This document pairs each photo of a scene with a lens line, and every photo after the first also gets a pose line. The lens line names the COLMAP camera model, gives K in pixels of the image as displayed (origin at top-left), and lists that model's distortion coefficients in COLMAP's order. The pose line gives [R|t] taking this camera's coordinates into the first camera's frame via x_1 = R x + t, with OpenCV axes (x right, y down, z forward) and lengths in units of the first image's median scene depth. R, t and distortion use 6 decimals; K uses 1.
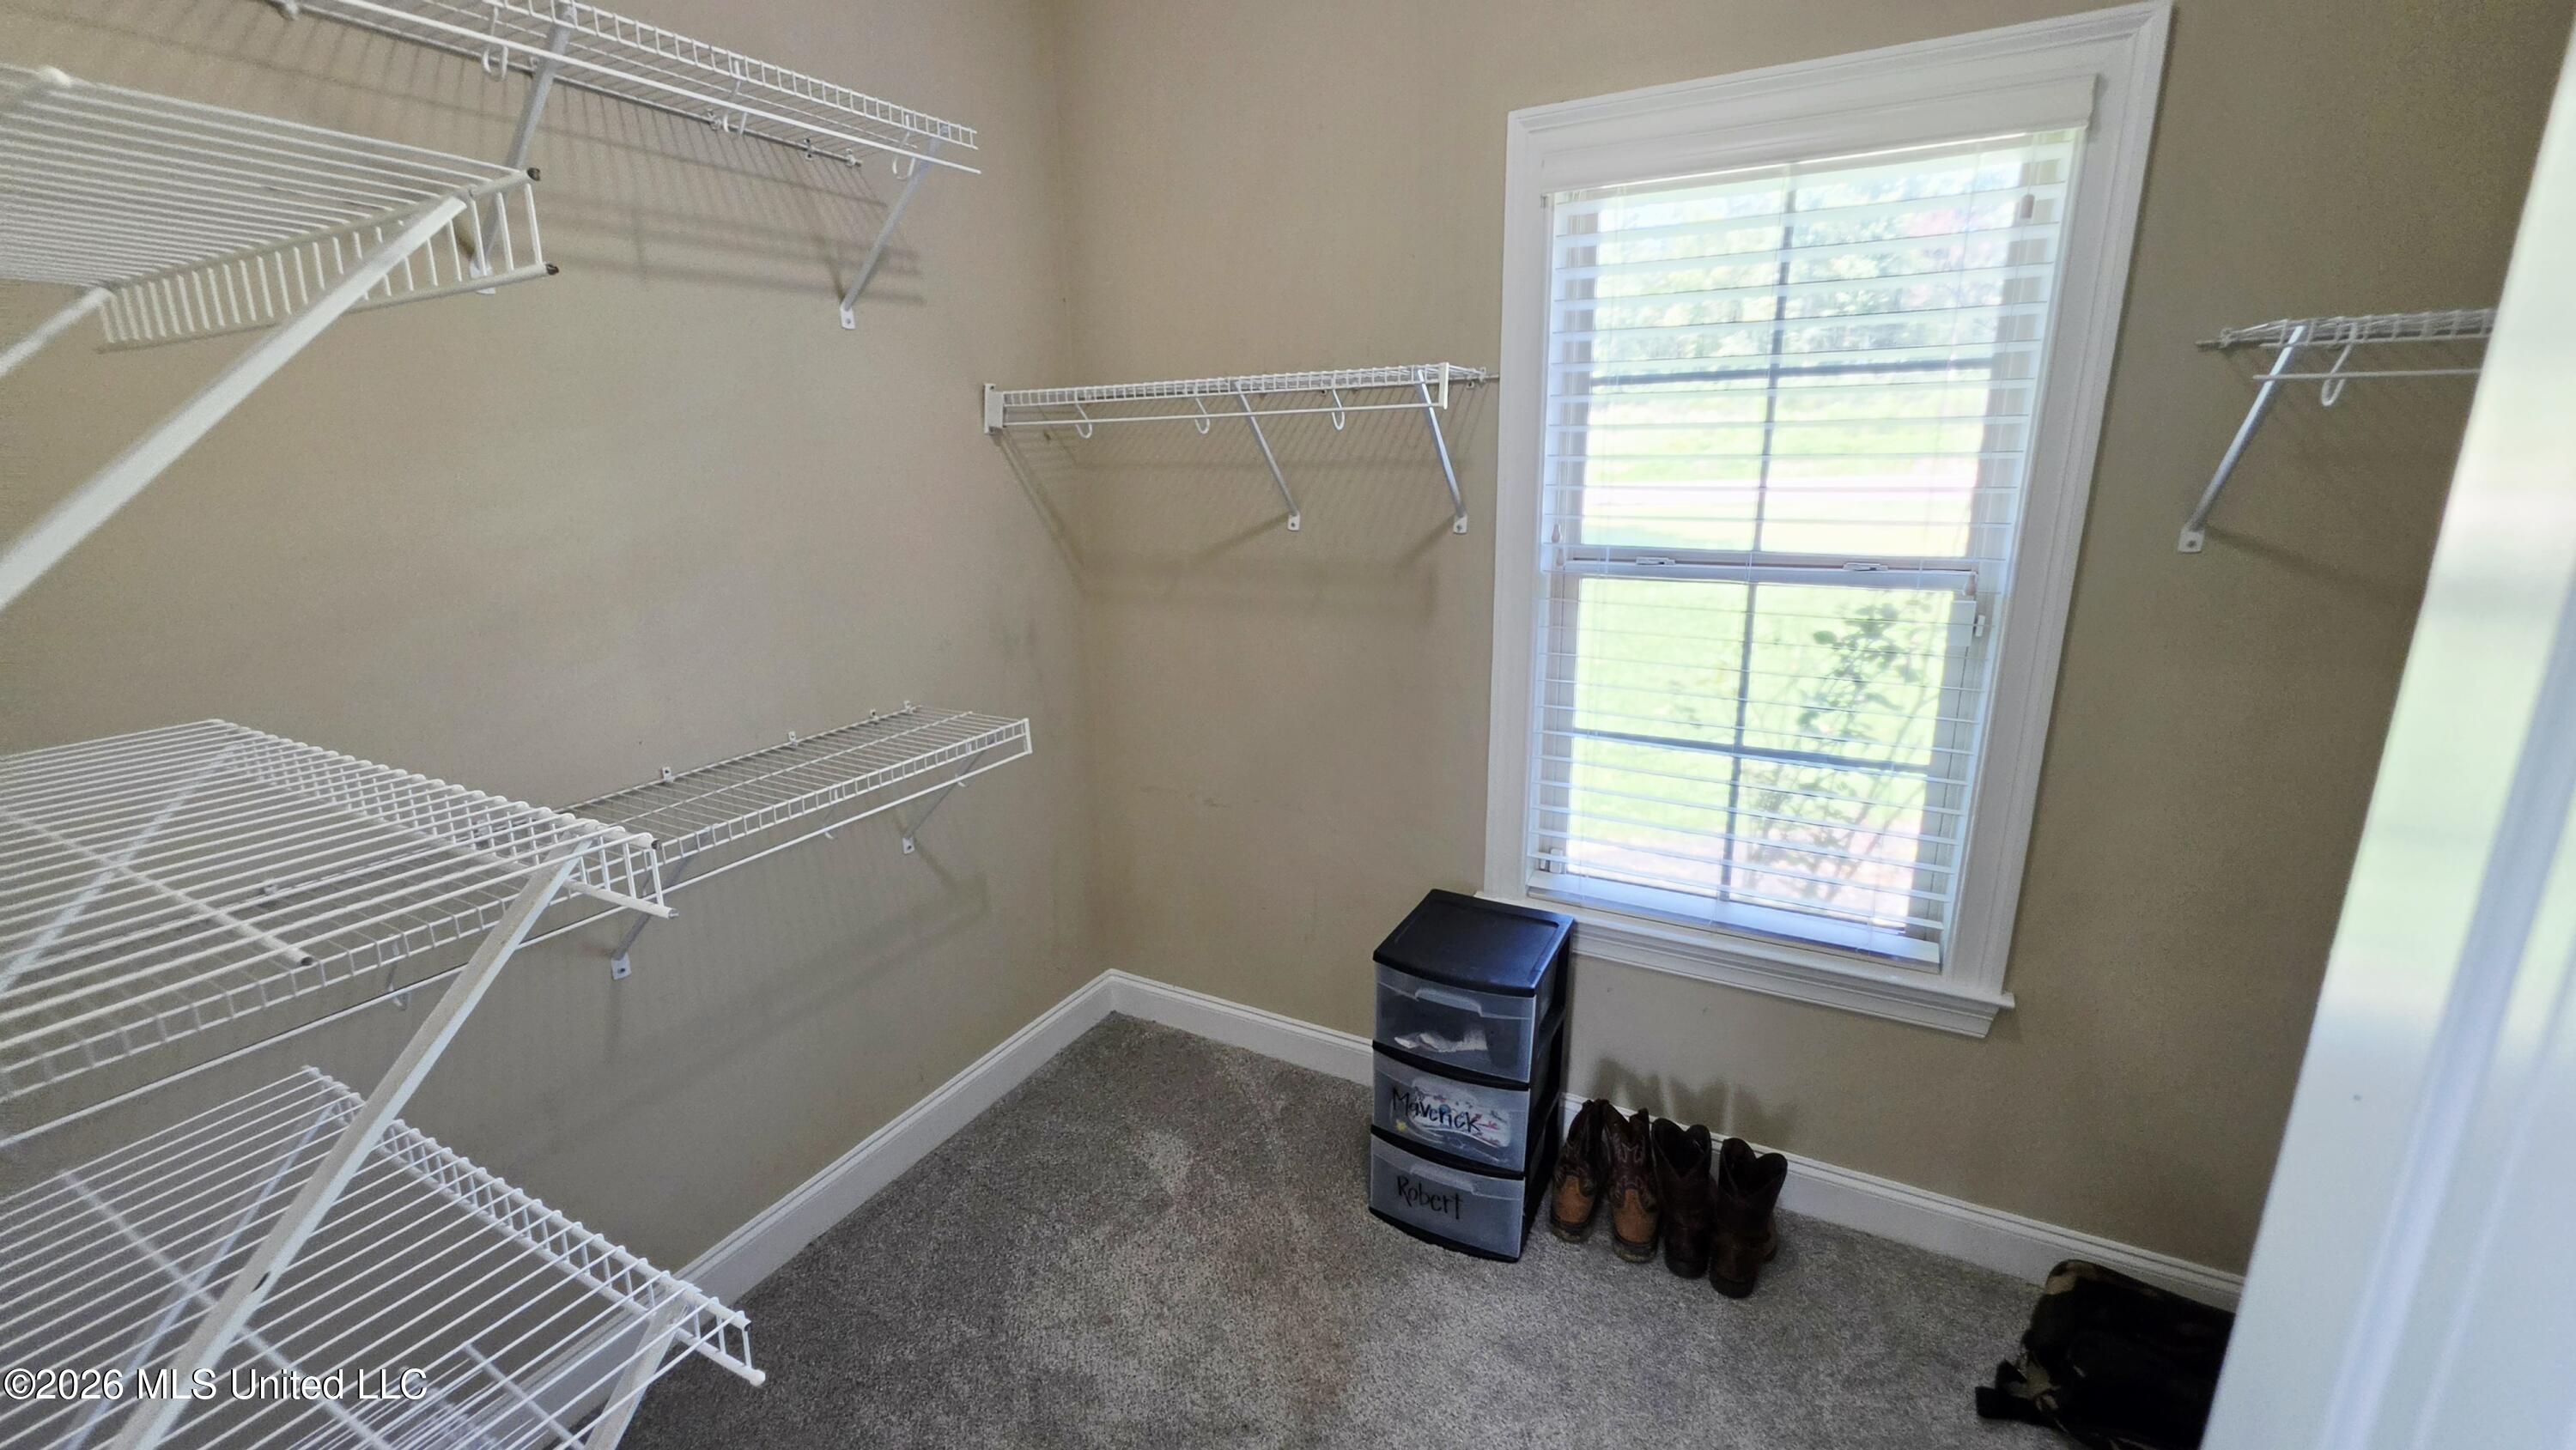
lens RADIAL K [[1029.5, 0, 1288.6], [0, 1029.5, 717.9], [0, 0, 1]] dist [-0.008781, 0.002015]
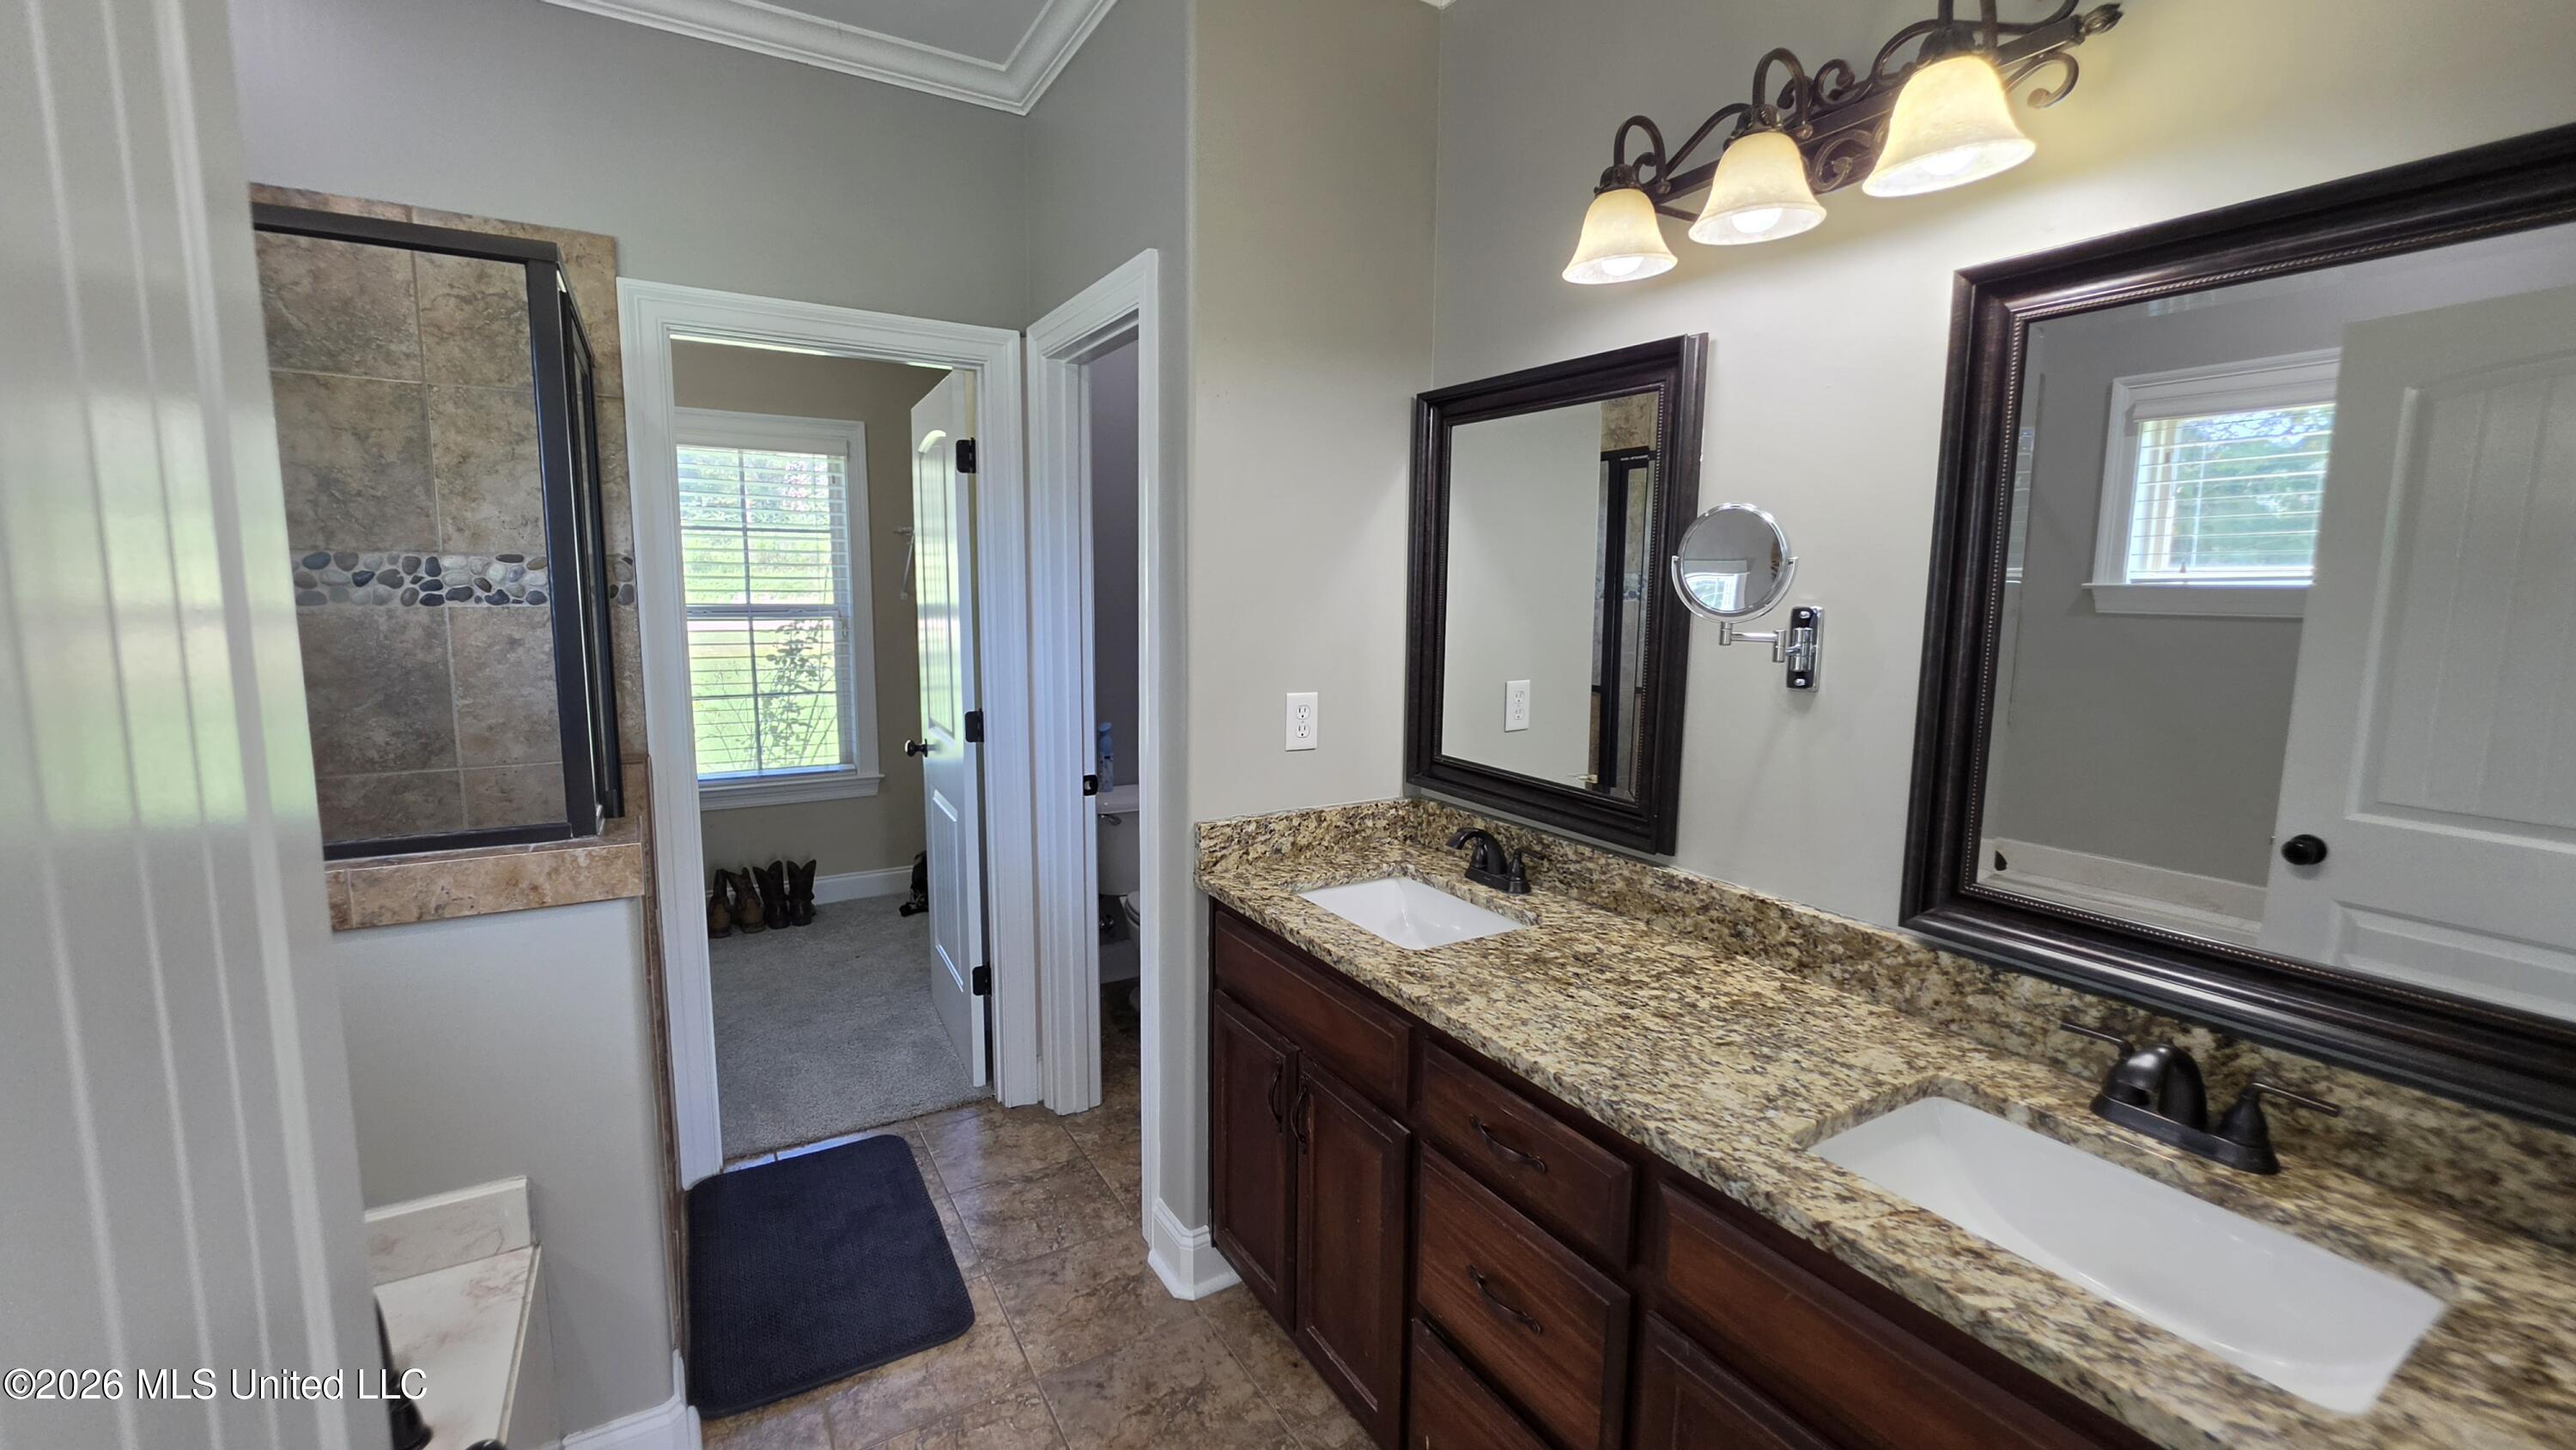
lens RADIAL K [[1029.5, 0, 1288.6], [0, 1029.5, 717.9], [0, 0, 1]] dist [-0.008781, 0.002015]
pose [[0.535044, -0.128718, 0.834961, -0.827187], [0.170578, 0.984429, 0.042454, 0.187651], [-0.827425, 0.119712, 0.548669, -1.187427]]
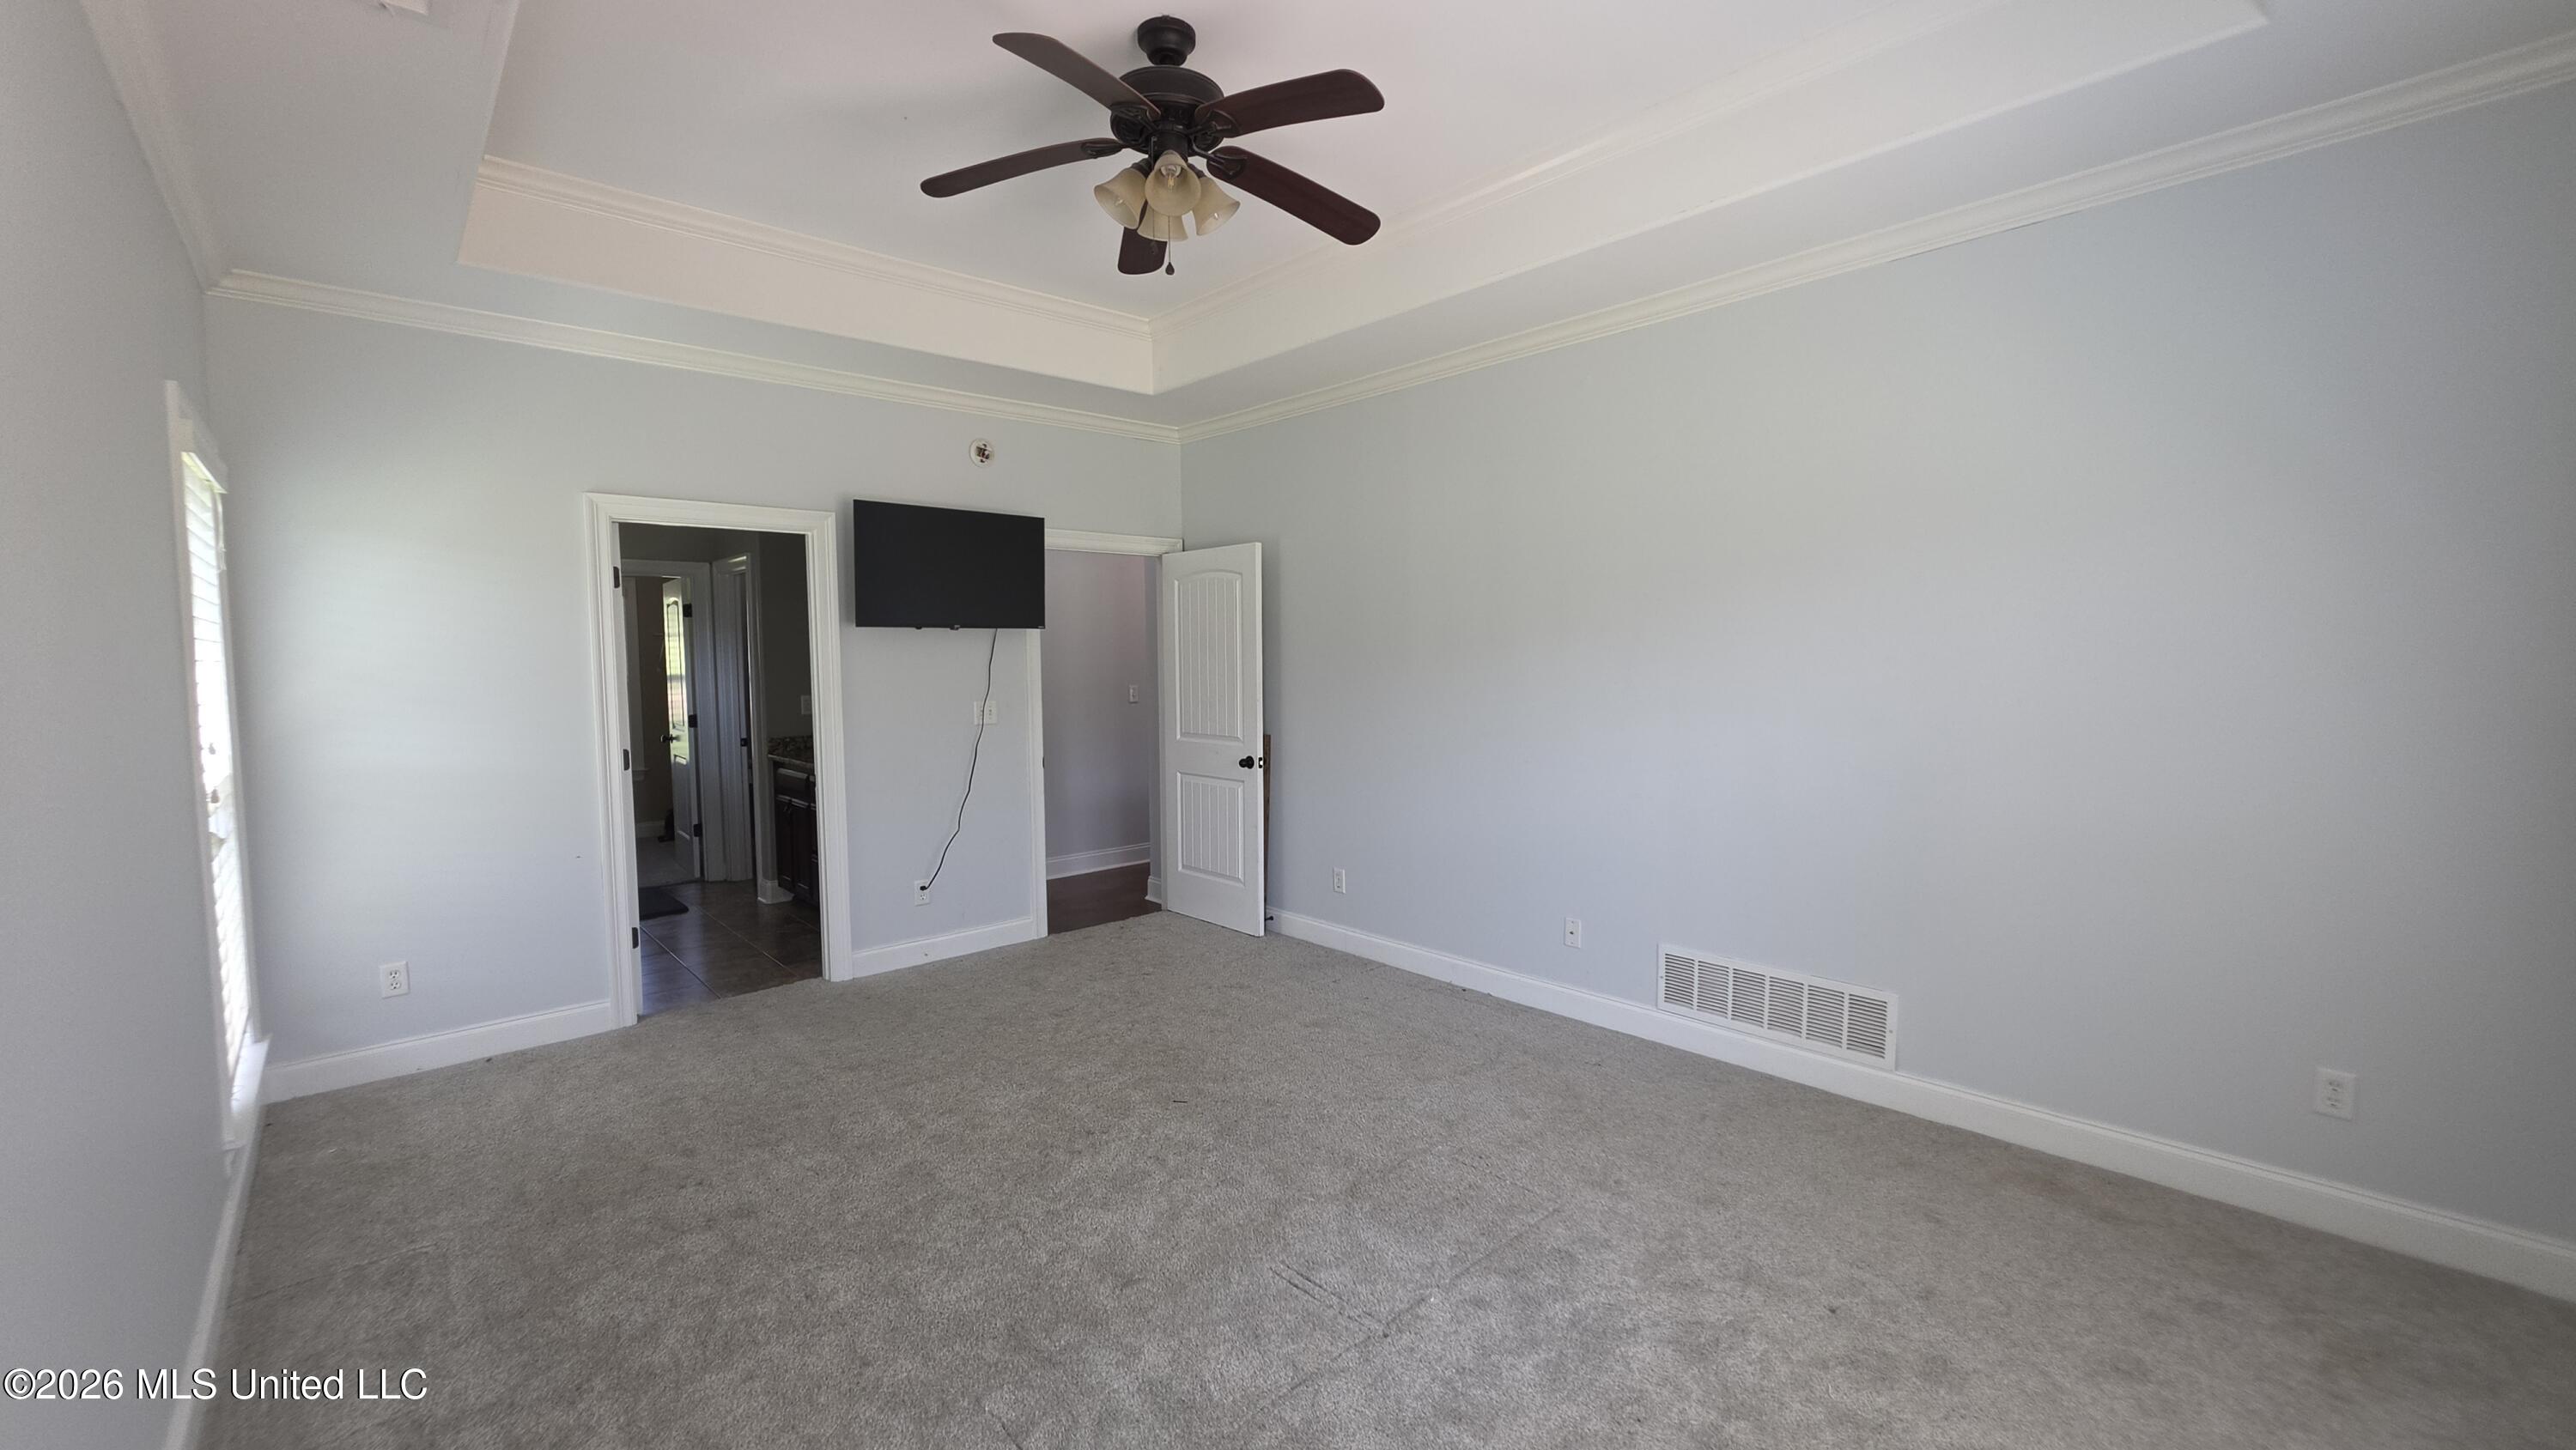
lens RADIAL K [[1029.5, 0, 1288.6], [0, 1029.5, 717.9], [0, 0, 1]] dist [-0.008781, 0.002015]
pose [[0.356012, -0.086508, 0.930469, -2.921279], [0.205150, 0.978651, 0.012494, 0.670830], [-0.911685, 0.186438, 0.366158, -3.832766]]
